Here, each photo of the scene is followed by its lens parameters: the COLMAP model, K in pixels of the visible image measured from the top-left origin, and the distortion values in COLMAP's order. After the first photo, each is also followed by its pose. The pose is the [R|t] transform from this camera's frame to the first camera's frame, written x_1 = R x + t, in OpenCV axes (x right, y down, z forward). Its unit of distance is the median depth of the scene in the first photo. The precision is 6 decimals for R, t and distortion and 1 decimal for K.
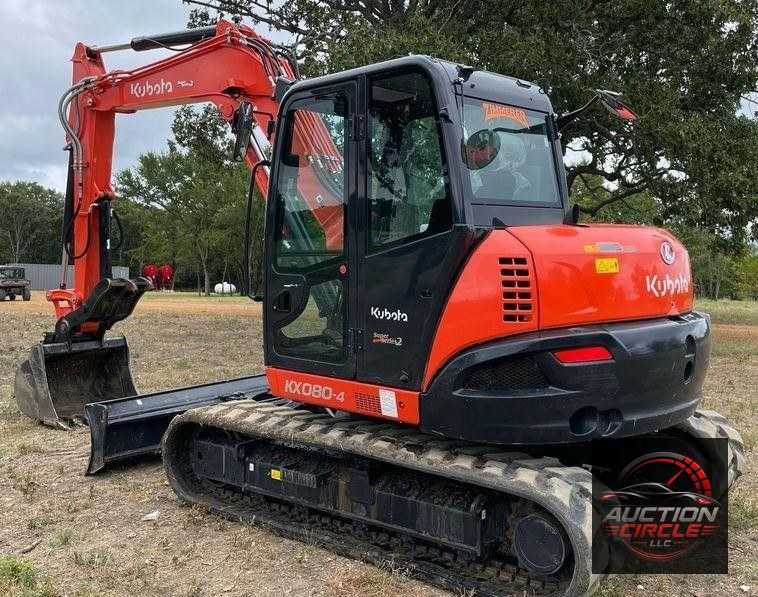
lens RADIAL K [[790.5, 0, 404.8], [0, 790.5, 297.2], [0, 0, 1]] dist [0.130278, -0.269154]
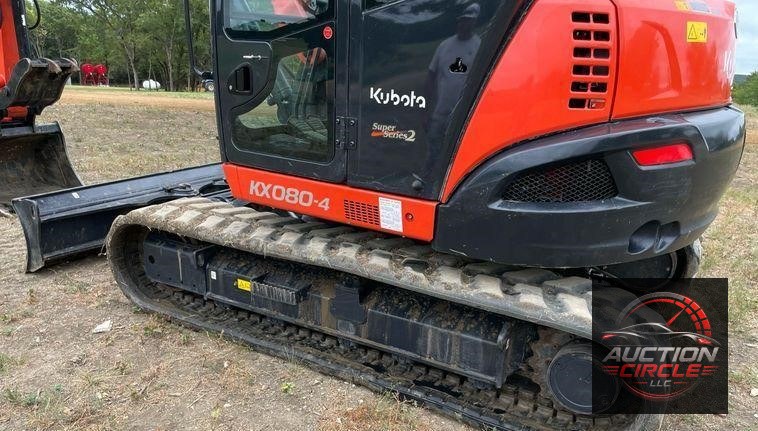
lens RADIAL K [[556.2, 0, 376.1], [0, 556.2, 276.4], [0, 0, 1]] dist [0.097169, -0.124747]
pose [[0.990295, -0.023139, 0.137041, -0.105477], [-0.019511, 0.953132, 0.301926, 0.020714], [-0.137604, -0.301670, 0.943430, 0.409257]]
